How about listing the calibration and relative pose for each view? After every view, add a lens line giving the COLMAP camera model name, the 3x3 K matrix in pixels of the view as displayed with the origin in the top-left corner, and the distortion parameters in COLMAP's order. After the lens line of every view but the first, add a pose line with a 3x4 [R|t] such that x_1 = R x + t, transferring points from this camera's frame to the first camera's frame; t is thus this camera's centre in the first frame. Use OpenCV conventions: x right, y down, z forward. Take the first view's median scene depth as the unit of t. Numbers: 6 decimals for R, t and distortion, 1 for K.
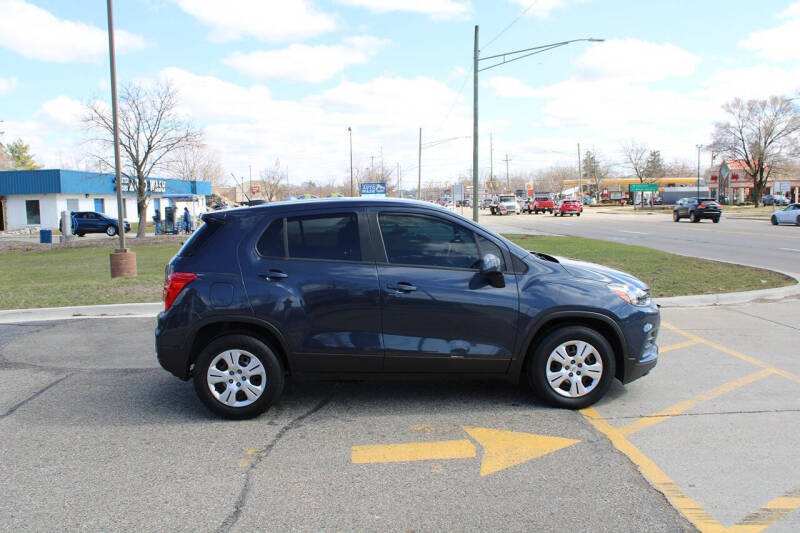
lens RADIAL K [[719.7, 0, 402.2], [0, 719.7, 268.8], [0, 0, 1]] dist [-0.152955, 0.150498]
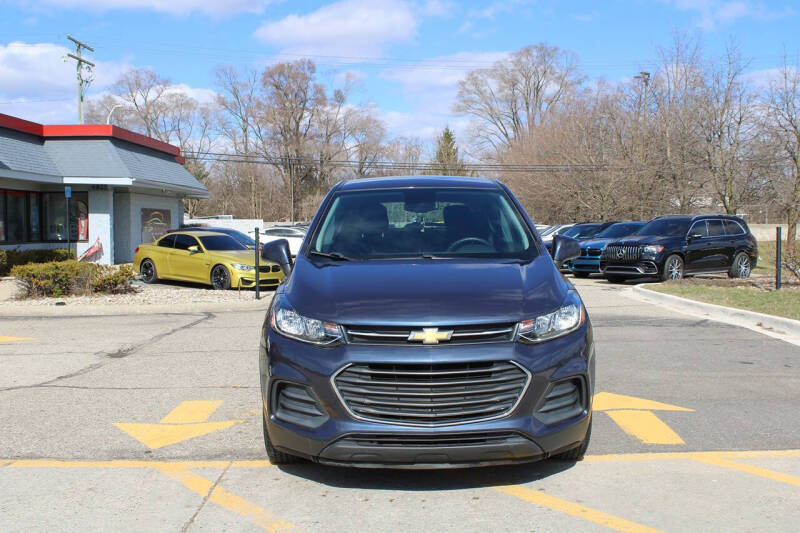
lens RADIAL K [[900.3, 0, 398.9], [0, 900.3, 280.2], [0, 0, 1]] dist [-0.014490, -0.008517]
pose [[-0.042819, 0.088724, -0.995135, 0.180210], [-0.095468, 0.991128, 0.092474, -0.013011], [0.994511, 0.098964, -0.033969, 0.179041]]
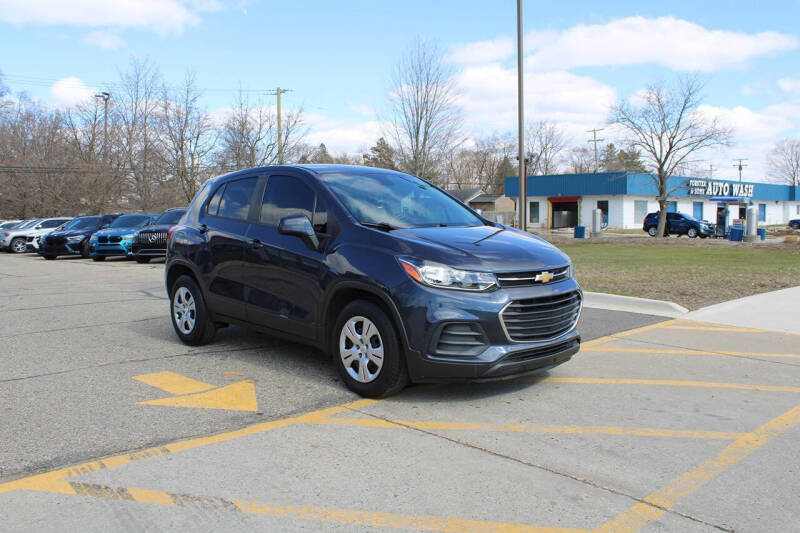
lens RADIAL K [[719.7, 0, 402.2], [0, 719.7, 268.8], [0, 0, 1]] dist [-0.152955, 0.150498]
pose [[0.658374, 0.077169, -0.748725, 0.143947], [-0.084559, 0.996016, 0.028301, 0.002063], [0.747926, 0.044679, 0.662277, 0.070037]]
